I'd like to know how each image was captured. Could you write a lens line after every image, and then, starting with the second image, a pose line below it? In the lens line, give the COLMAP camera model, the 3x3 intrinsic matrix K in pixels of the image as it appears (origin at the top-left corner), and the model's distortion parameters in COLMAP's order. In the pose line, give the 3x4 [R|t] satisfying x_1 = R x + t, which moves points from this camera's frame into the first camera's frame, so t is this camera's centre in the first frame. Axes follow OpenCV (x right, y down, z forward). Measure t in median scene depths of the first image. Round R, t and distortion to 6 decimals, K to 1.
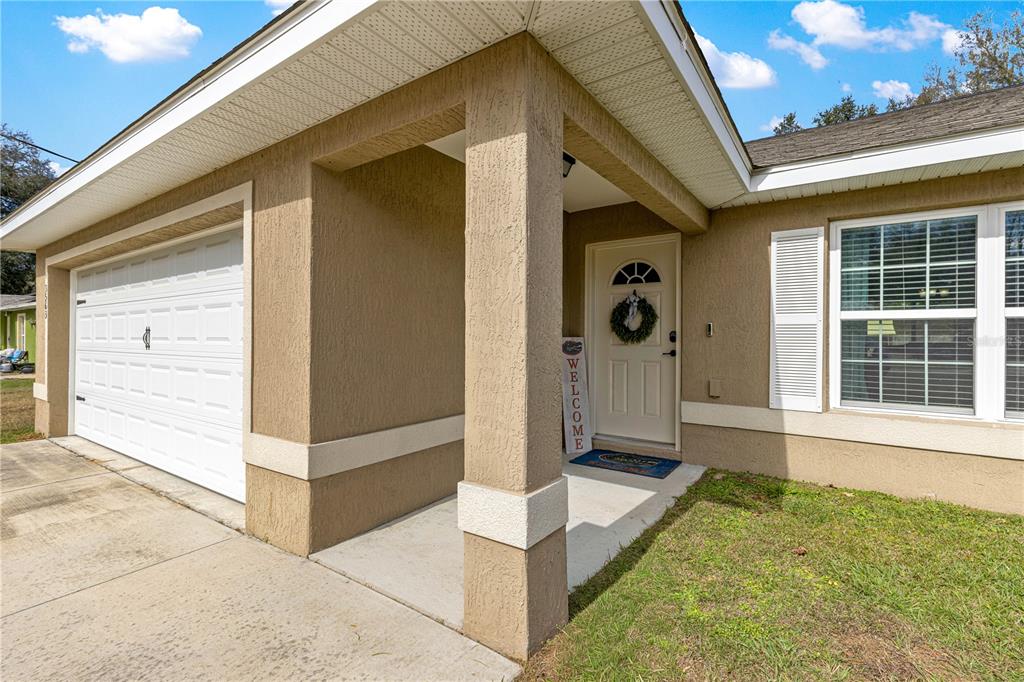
lens RADIAL K [[463.8, 0, 508.8], [0, 463.8, 338.2], [0, 0, 1]] dist [0.007845, -0.000322]
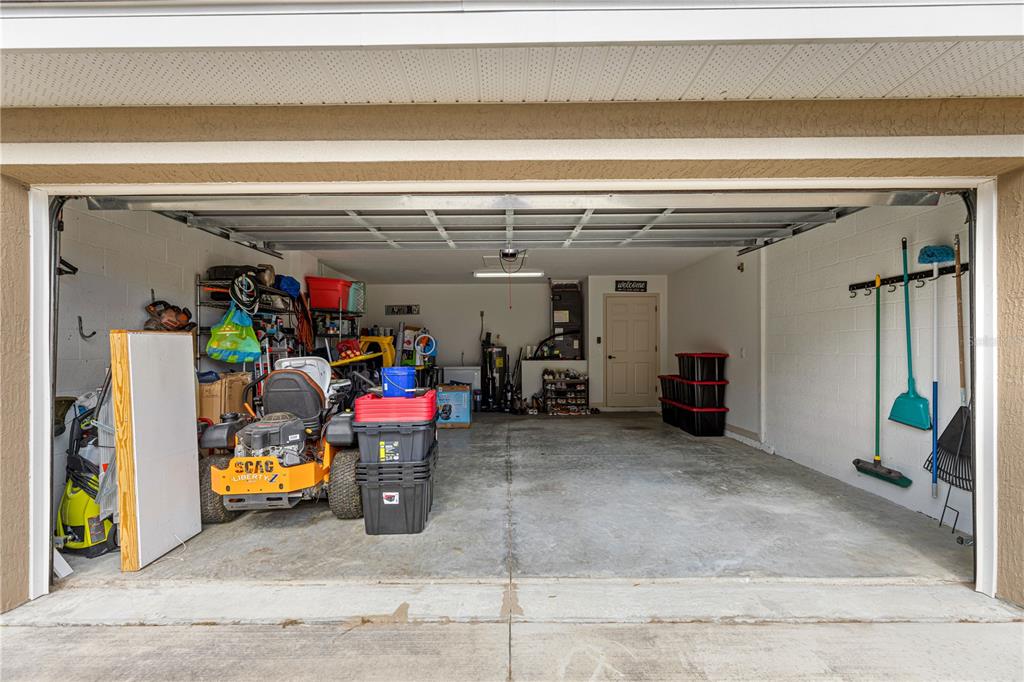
lens RADIAL K [[473.1, 0, 512.0], [0, 473.1, 341.0], [0, 0, 1]] dist [-0.000570, -0.000284]
pose [[0.823382, -0.005266, 0.567462, -1.280458], [0.006721, 0.999977, -0.000473, -0.016005], [-0.567447, 0.004204, 0.823399, 0.659112]]
